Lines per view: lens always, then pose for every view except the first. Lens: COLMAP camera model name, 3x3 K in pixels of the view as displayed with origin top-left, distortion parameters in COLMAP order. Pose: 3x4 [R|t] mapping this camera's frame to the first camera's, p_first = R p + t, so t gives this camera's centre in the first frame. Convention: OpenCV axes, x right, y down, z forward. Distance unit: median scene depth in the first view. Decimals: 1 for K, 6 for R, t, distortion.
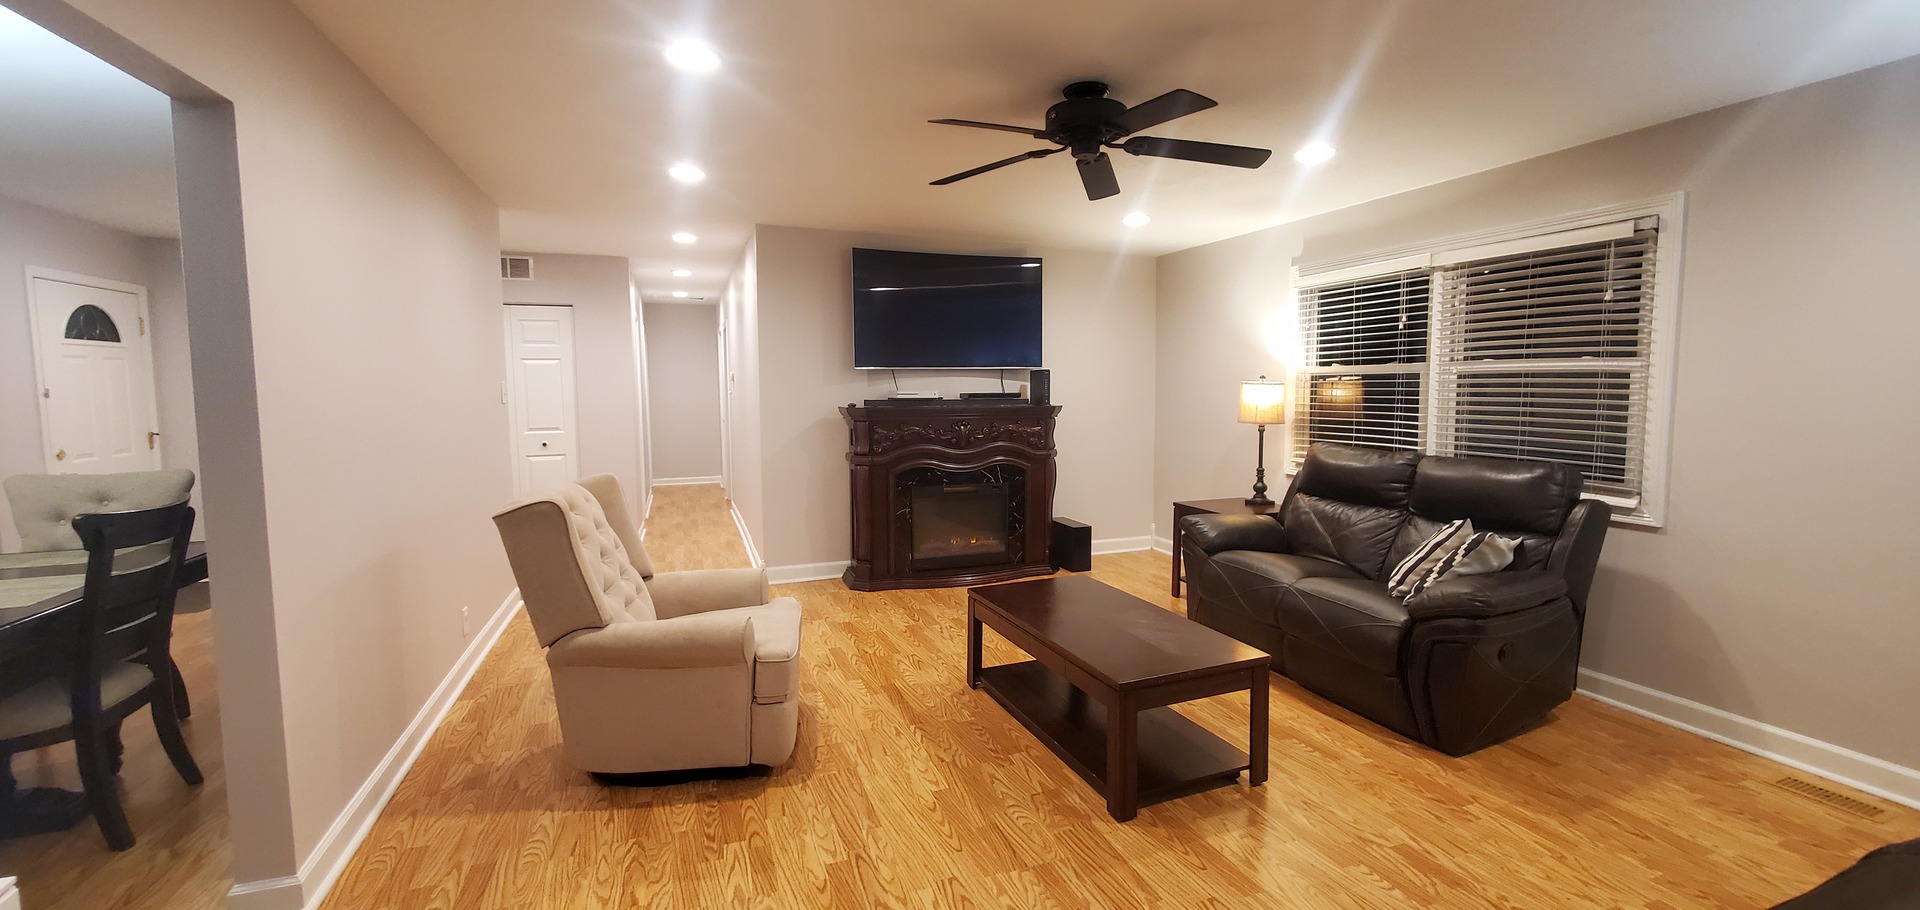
lens RADIAL K [[762.5, 0, 968.2], [0, 762.5, 443.7], [0, 0, 1]] dist [0.000735, 0.000012]
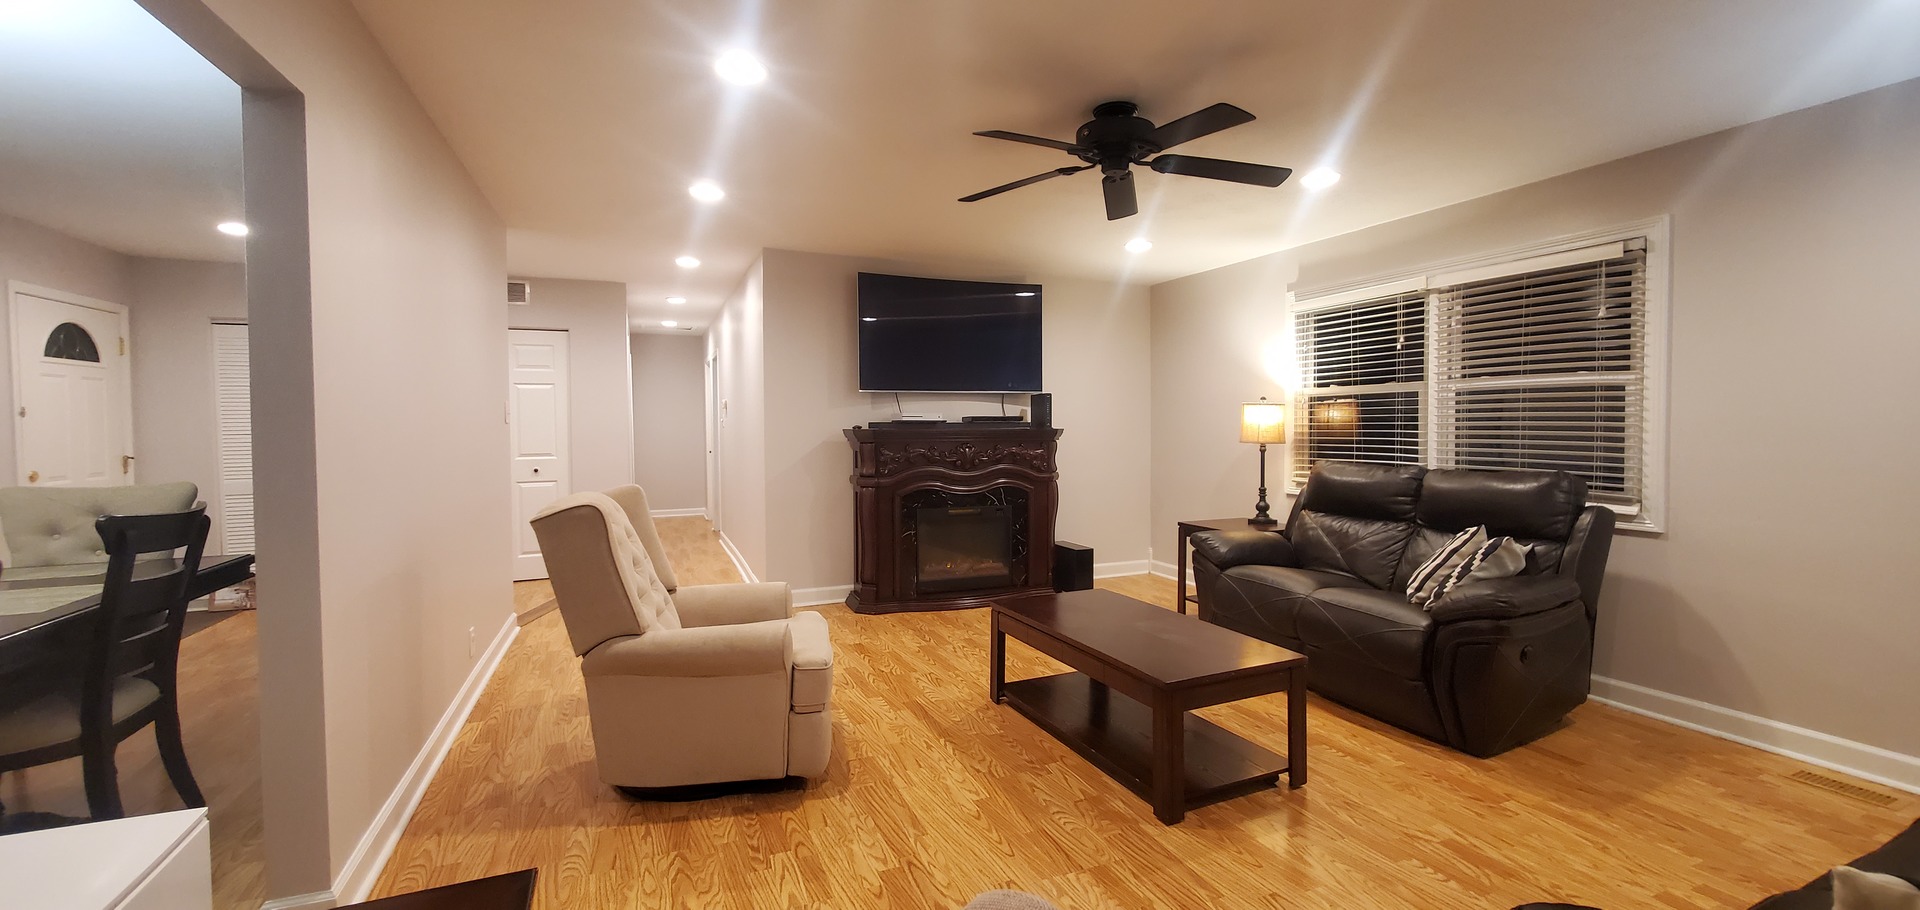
lens RADIAL K [[762.5, 0, 968.2], [0, 762.5, 443.7], [0, 0, 1]] dist [0.000735, 0.000012]
pose [[0.999237, -0.001391, 0.039038, -0.074693], [0.003390, 0.998683, -0.051197, 0.036961], [-0.038916, 0.051290, 0.997925, -0.006374]]
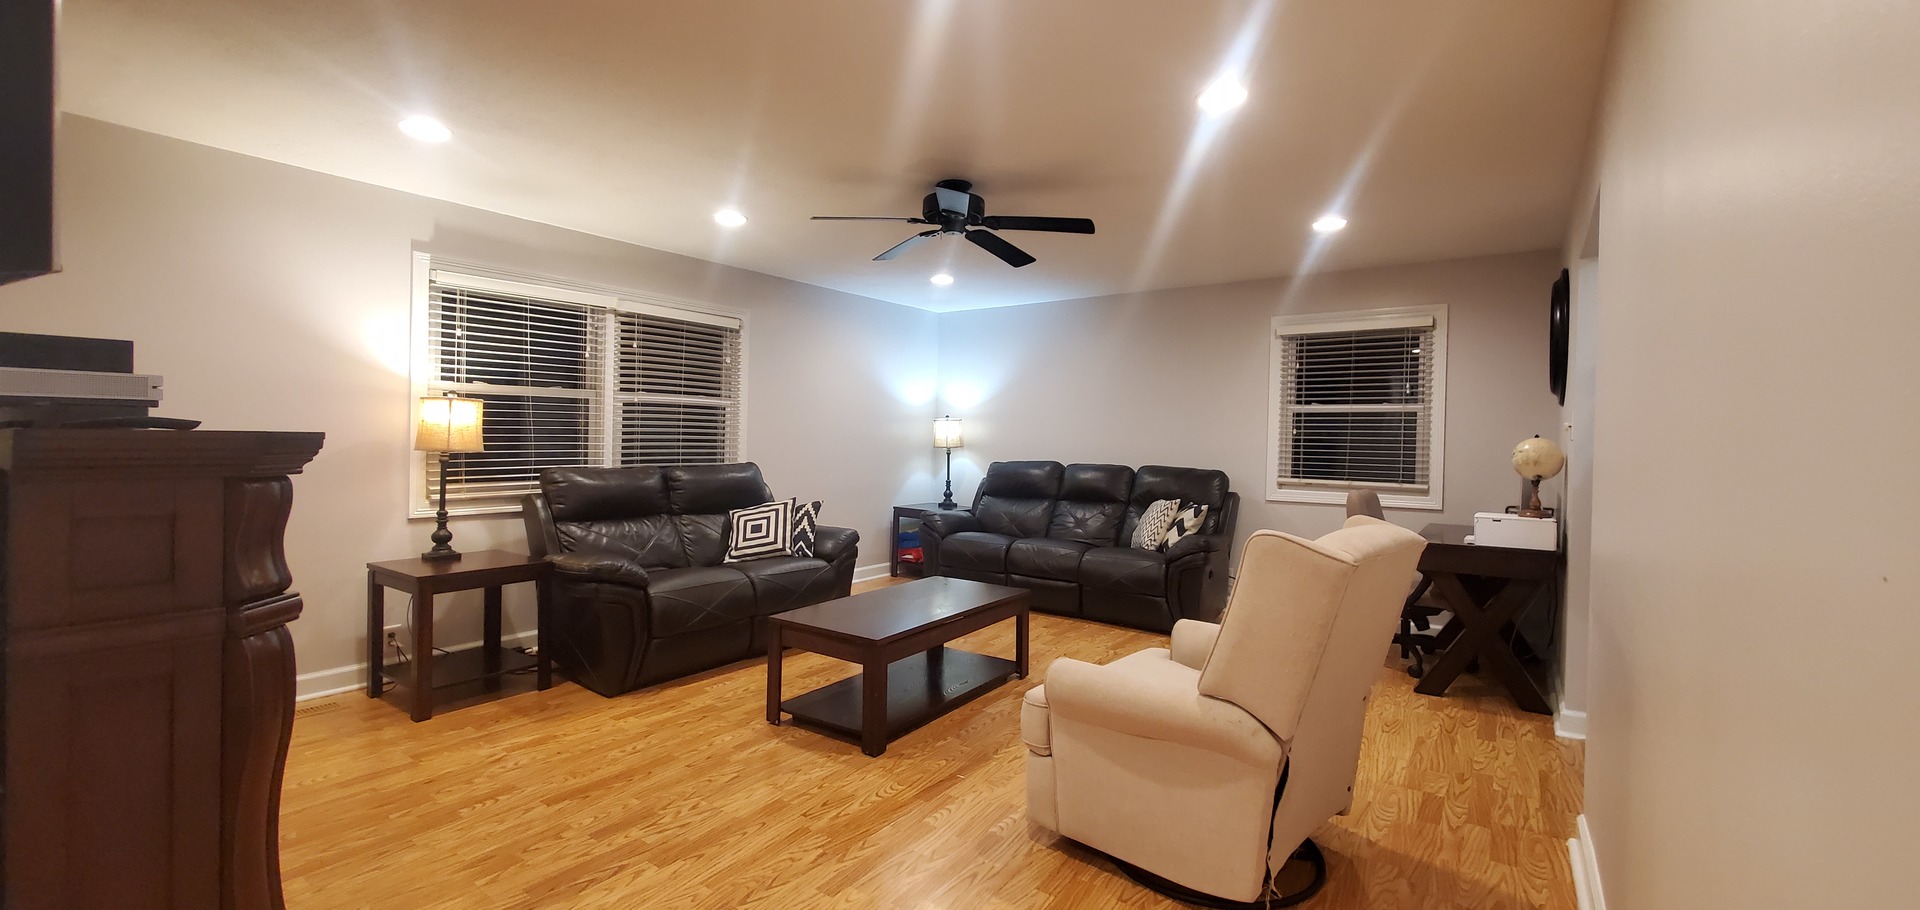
lens RADIAL K [[762.5, 0, 968.2], [0, 762.5, 443.7], [0, 0, 1]] dist [0.000735, 0.000012]
pose [[-0.552572, -0.012531, 0.833371, -0.819241], [0.052601, 0.997369, 0.049874, -0.068974], [-0.831803, 0.071395, -0.550460, 1.476872]]
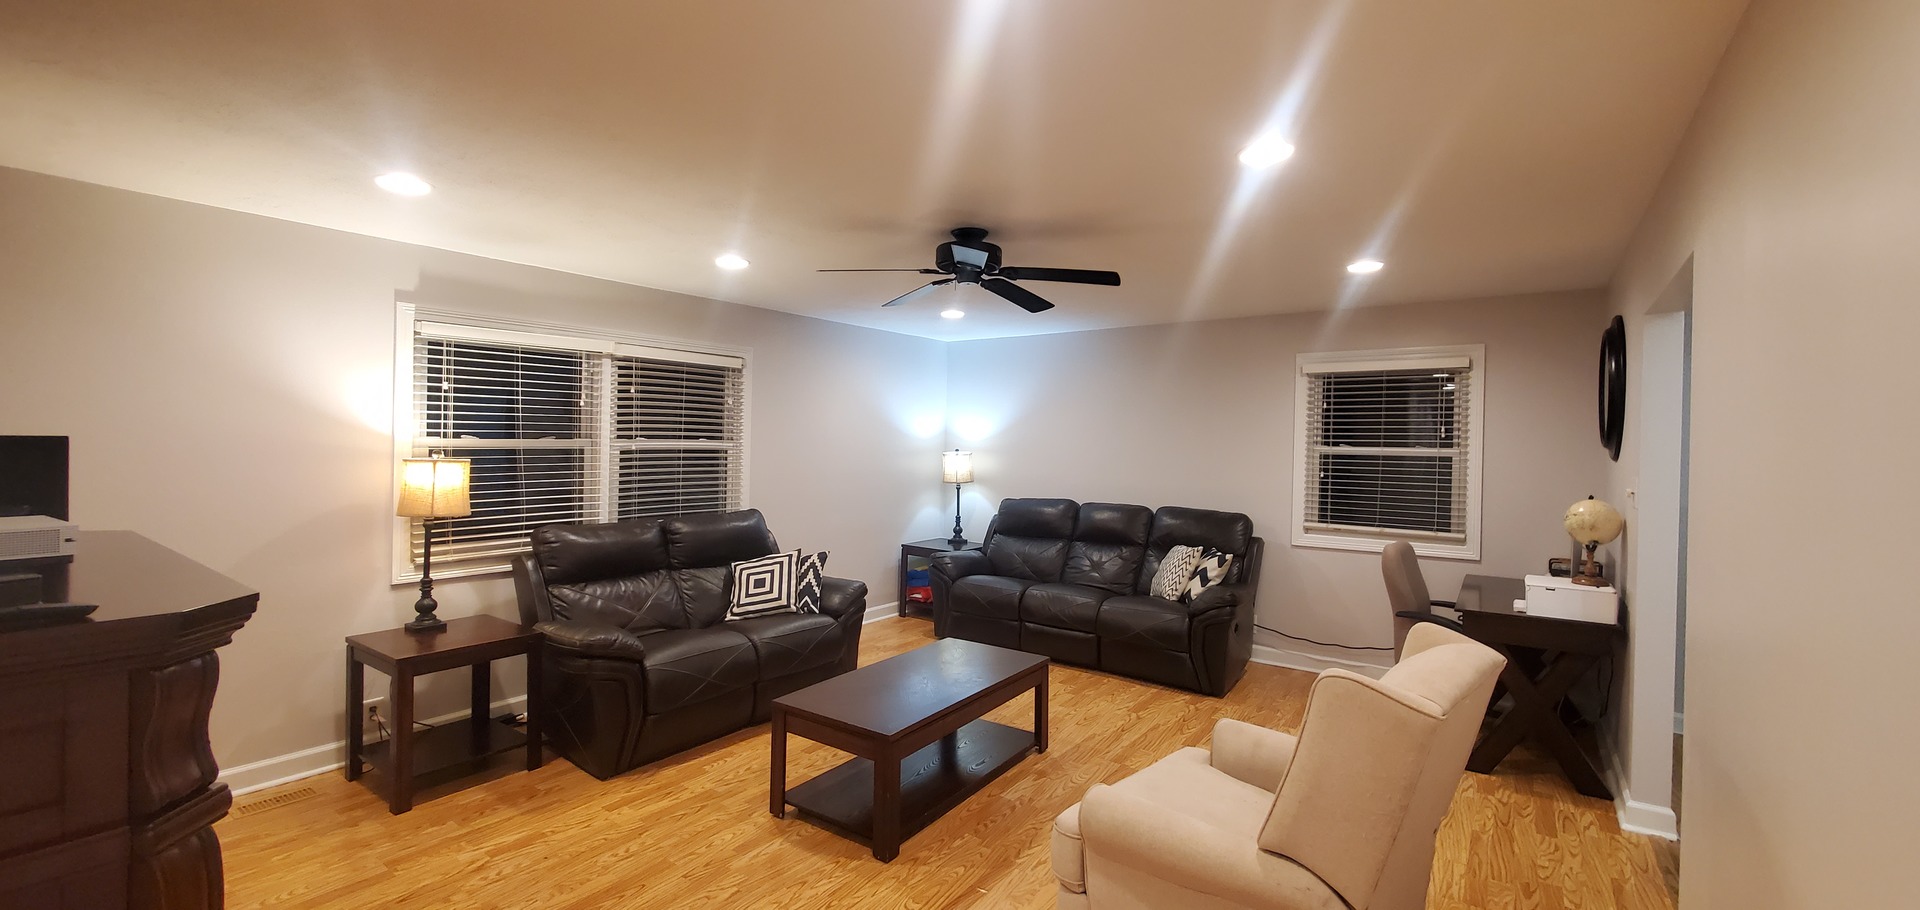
lens RADIAL K [[762.5, 0, 968.2], [0, 762.5, 443.7], [0, 0, 1]] dist [0.000735, 0.000012]
pose [[-0.548443, -0.008128, 0.836148, -0.750489], [0.054223, 0.997503, 0.045262, -0.150826], [-0.834428, 0.070162, -0.546633, 1.447160]]
